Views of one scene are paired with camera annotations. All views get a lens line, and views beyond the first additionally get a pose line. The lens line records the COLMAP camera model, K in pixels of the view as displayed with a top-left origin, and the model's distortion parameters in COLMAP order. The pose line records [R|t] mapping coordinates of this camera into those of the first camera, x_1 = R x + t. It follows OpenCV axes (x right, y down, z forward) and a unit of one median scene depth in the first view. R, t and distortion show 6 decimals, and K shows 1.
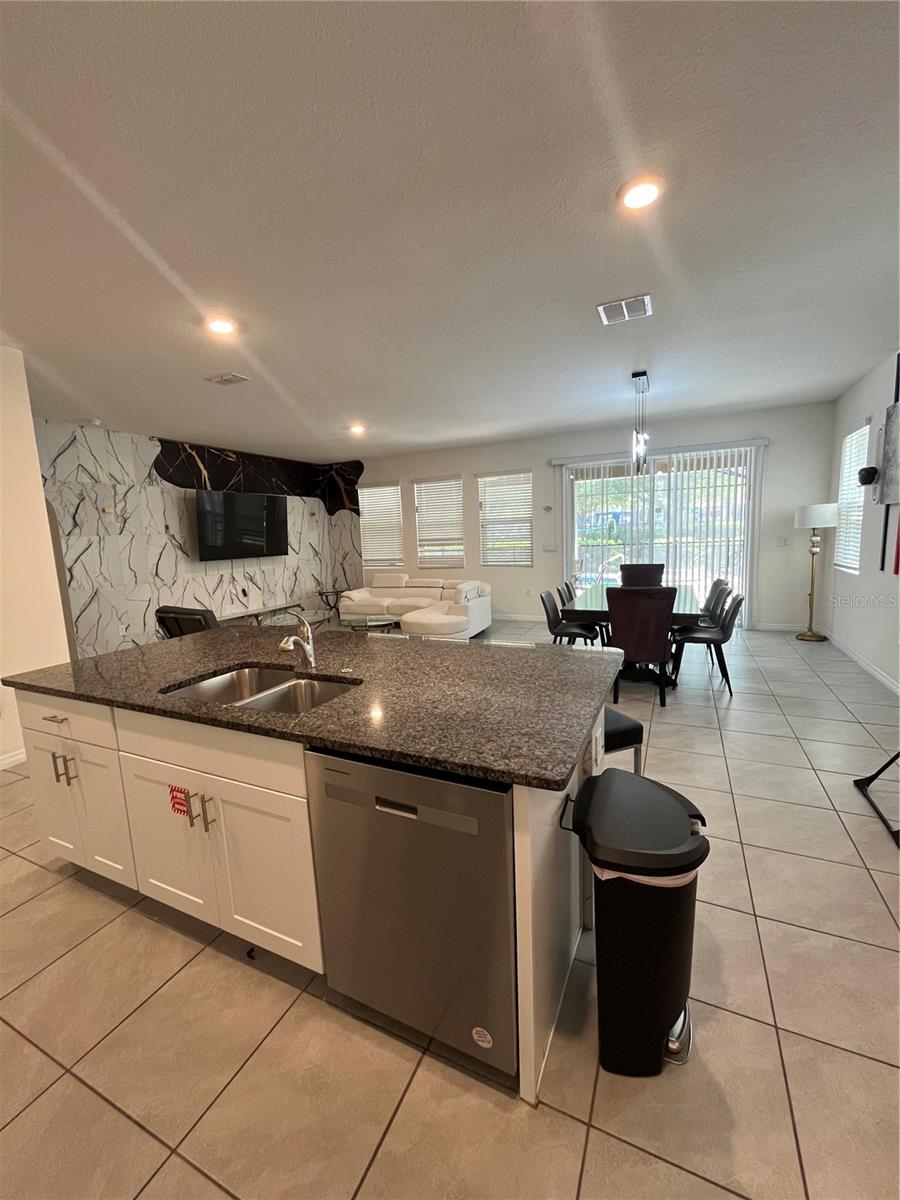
lens RADIAL K [[485.6, 0, 454.0], [0, 485.6, 598.2], [0, 0, 1]] dist [-0.003409, -0.001562]
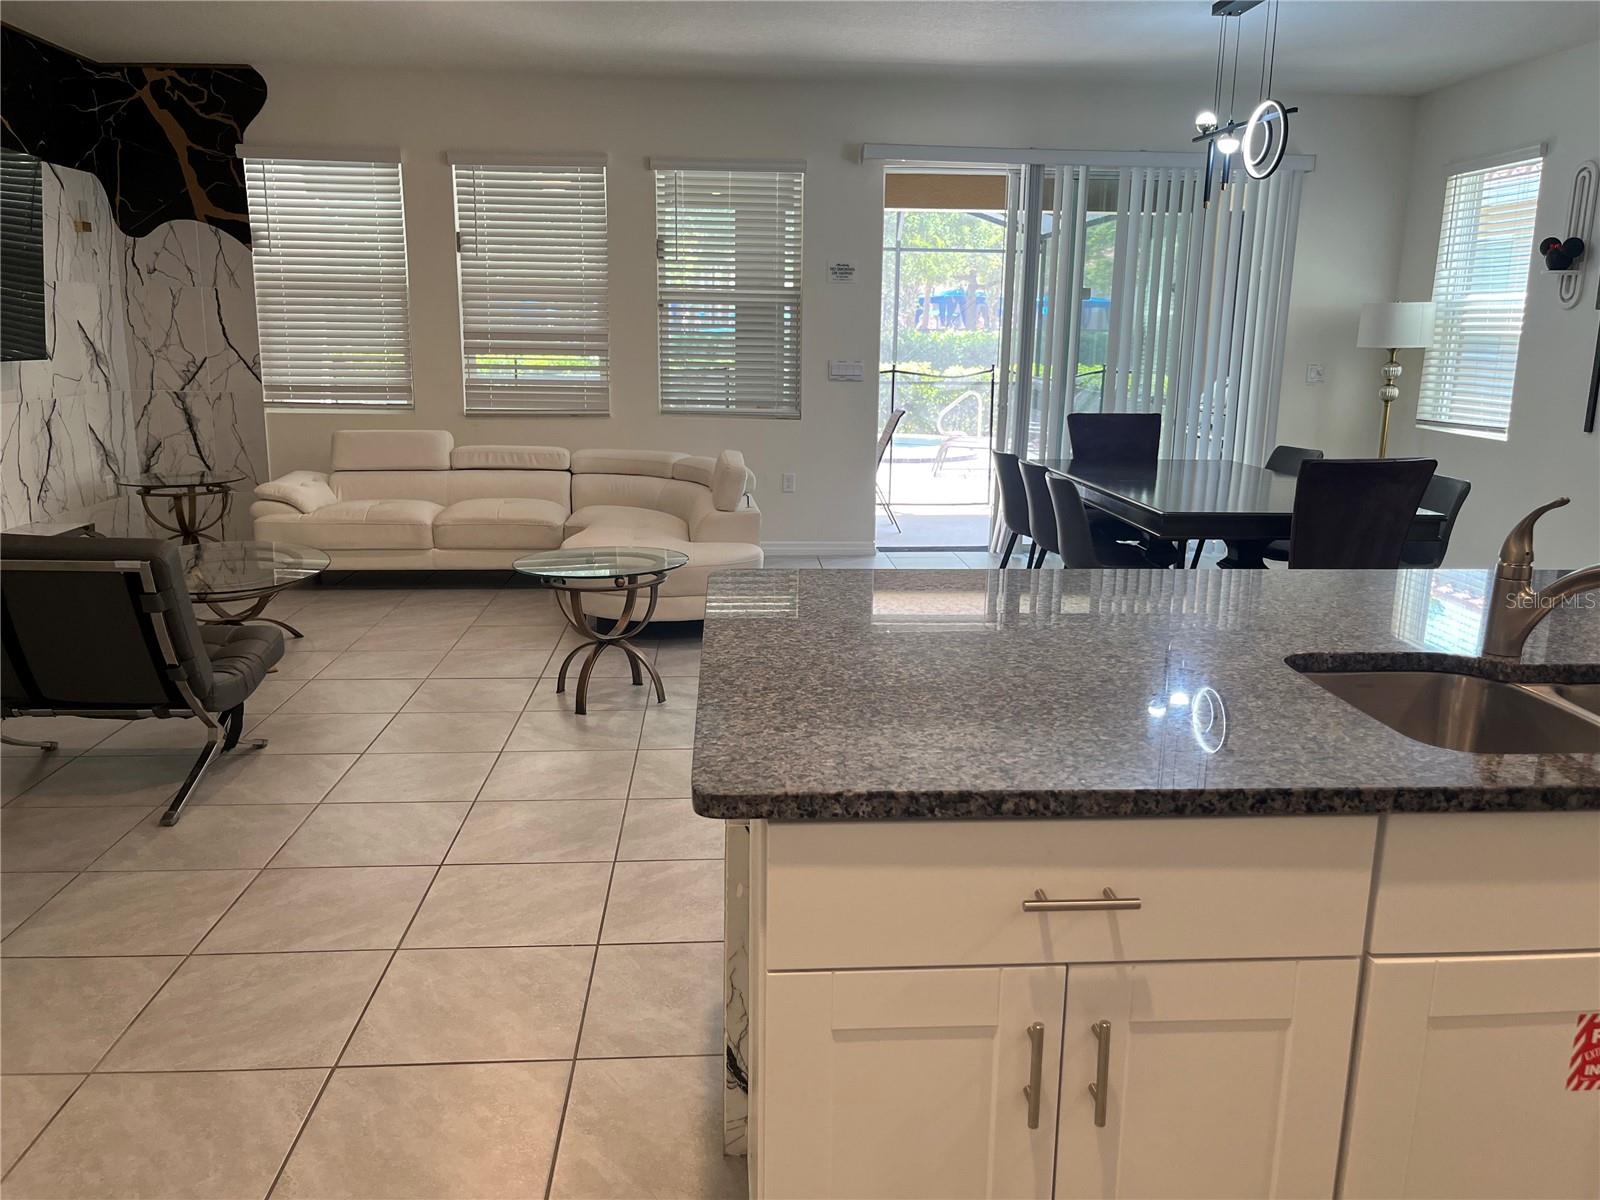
lens RADIAL K [[1214.5, 0, 809.3], [0, 1214.5, 601.2], [0, 0, 1]] dist [0.062282, -0.098292]
pose [[0.873675, -0.051592, 0.483766, -0.329310], [0.014698, 0.996706, 0.079751, 0.005751], [-0.486288, -0.062566, 0.871556, 0.123235]]
